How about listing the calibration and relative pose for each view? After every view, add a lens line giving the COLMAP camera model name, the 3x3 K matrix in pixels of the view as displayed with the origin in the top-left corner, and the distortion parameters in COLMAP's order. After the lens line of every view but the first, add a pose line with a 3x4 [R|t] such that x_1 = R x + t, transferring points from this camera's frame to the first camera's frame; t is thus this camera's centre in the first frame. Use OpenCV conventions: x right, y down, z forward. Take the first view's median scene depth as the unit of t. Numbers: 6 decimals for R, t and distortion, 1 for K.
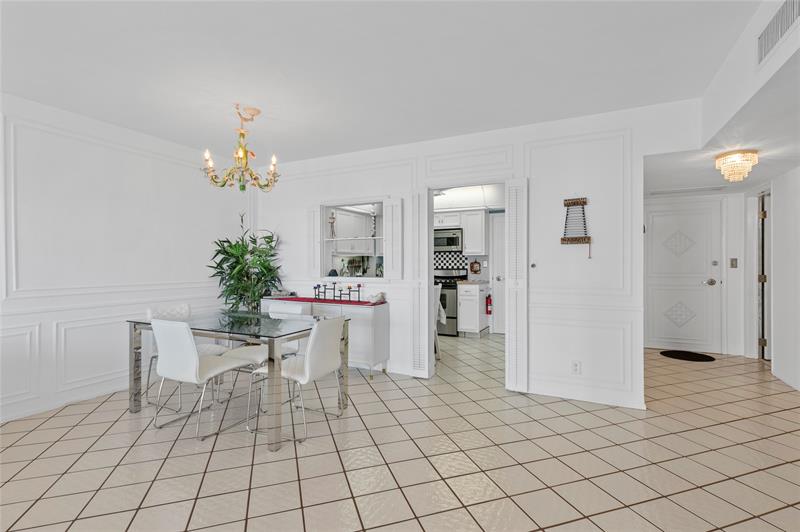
lens RADIAL K [[380.7, 0, 397.4], [0, 380.7, 265.2], [0, 0, 1]] dist [0.019515, -0.003572]
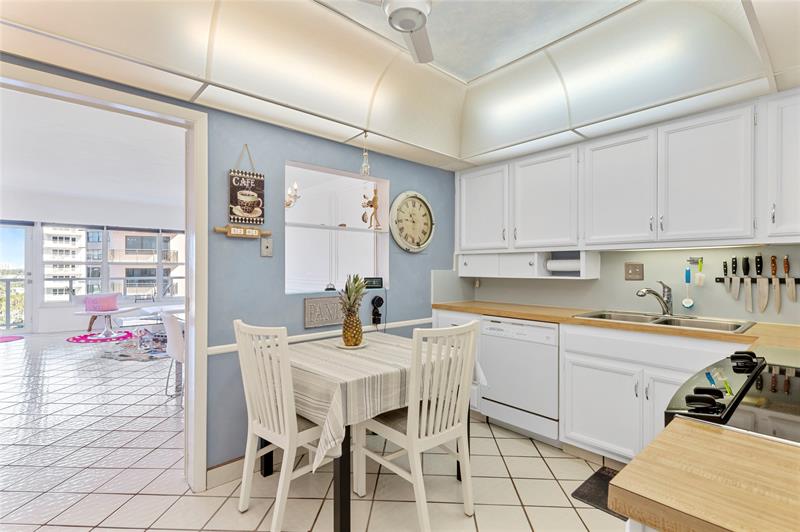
lens RADIAL K [[380.7, 0, 396.4], [0, 380.7, 268.6], [0, 0, 1]] dist [0.019515, -0.003572]
pose [[-0.371443, 0.008047, -0.928421, 0.304323], [-0.005641, 0.999924, 0.010923, -0.008222], [0.928439, 0.009294, -0.371370, 0.920324]]
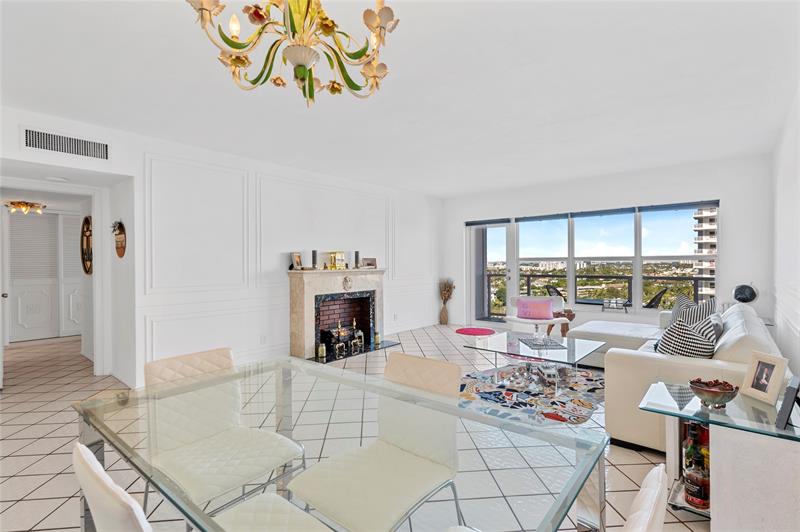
lens RADIAL K [[380.7, 0, 401.8], [0, 380.7, 262.5], [0, 0, 1]] dist [0.019515, -0.003572]
pose [[-0.971821, 0.011279, 0.235451, -0.279944], [0.012582, 0.999913, 0.004036, -0.006845], [-0.235385, 0.006885, -0.971878, 0.676519]]
